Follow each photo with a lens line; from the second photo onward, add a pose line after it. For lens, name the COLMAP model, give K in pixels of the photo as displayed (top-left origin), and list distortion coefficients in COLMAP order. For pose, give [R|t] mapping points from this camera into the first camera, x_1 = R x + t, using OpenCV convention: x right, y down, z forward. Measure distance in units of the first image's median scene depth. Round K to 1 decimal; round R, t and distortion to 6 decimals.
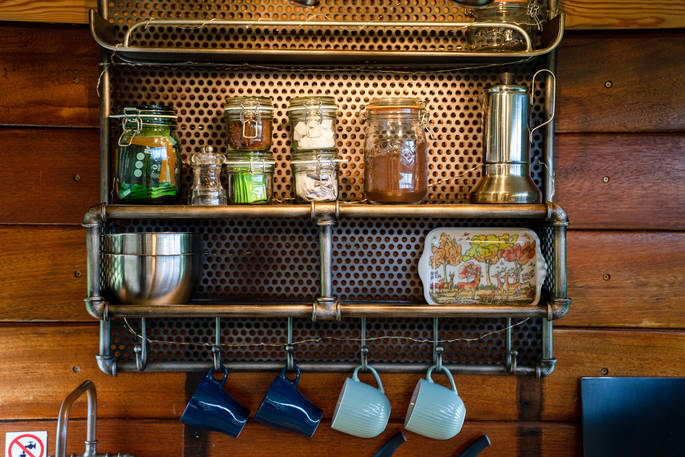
lens RADIAL K [[1709.6, 0, 360.4], [0, 1709.6, 228.8], [0, 0, 1]] dist [0.602362, 0.438112]
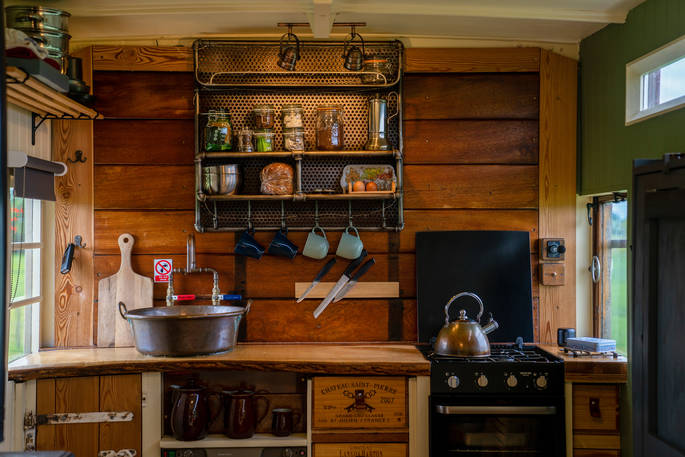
lens RADIAL K [[1709.6, 0, 360.4], [0, 1709.6, 228.8], [0, 0, 1]] dist [0.602362, 0.438112]
pose [[0.999793, -0.011039, 0.017080, 0.020692], [0.011007, 0.999938, 0.001926, 0.080638], [-0.017101, -0.001737, 0.999852, -1.214059]]
